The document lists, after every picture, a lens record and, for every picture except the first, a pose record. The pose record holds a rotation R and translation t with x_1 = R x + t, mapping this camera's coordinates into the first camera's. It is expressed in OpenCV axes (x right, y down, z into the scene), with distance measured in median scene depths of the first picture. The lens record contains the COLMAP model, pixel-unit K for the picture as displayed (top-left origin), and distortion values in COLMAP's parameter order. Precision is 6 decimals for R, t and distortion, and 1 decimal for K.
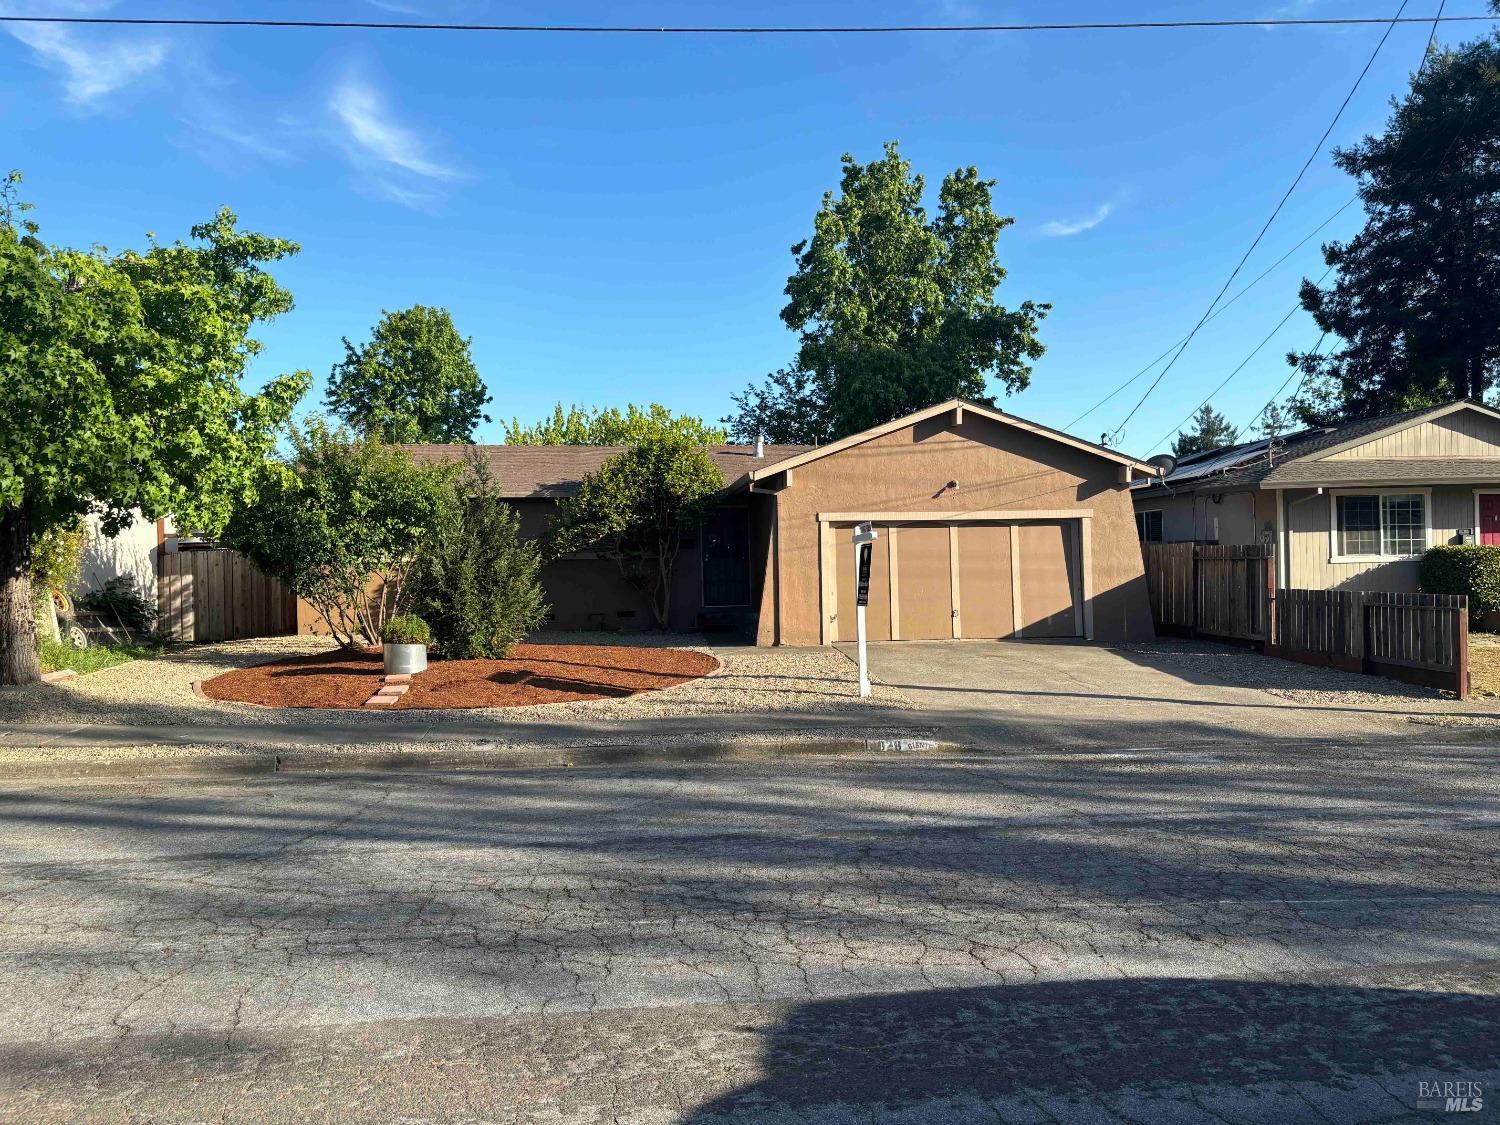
lens RADIAL K [[2390.5, 0, 750.0], [0, 2390.5, 562.5], [0, 0, 1]] dist [0.140299, -0.031596]
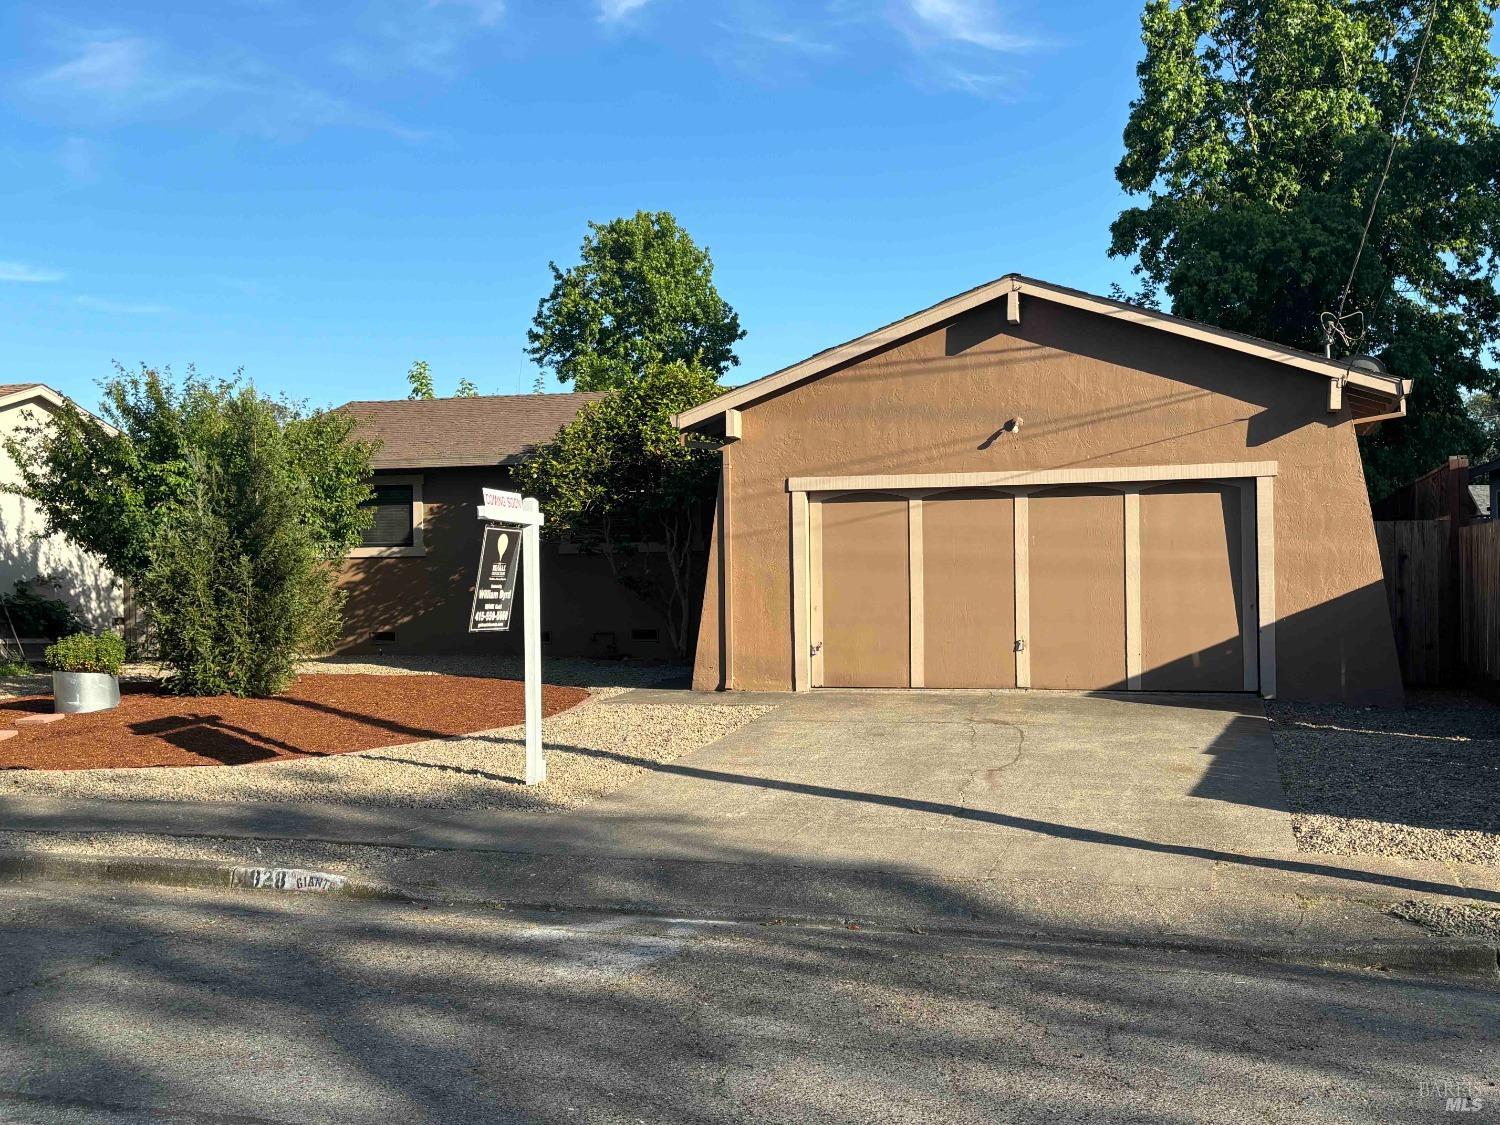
lens RADIAL K [[2390.5, 0, 750.0], [0, 2390.5, 562.5], [0, 0, 1]] dist [0.140299, -0.031596]
pose [[0.763432, 0.001033, -0.645887, 0.406123], [-0.001072, 0.999999, 0.000331, 0.000977], [0.645887, 0.000439, 0.763433, 0.503860]]
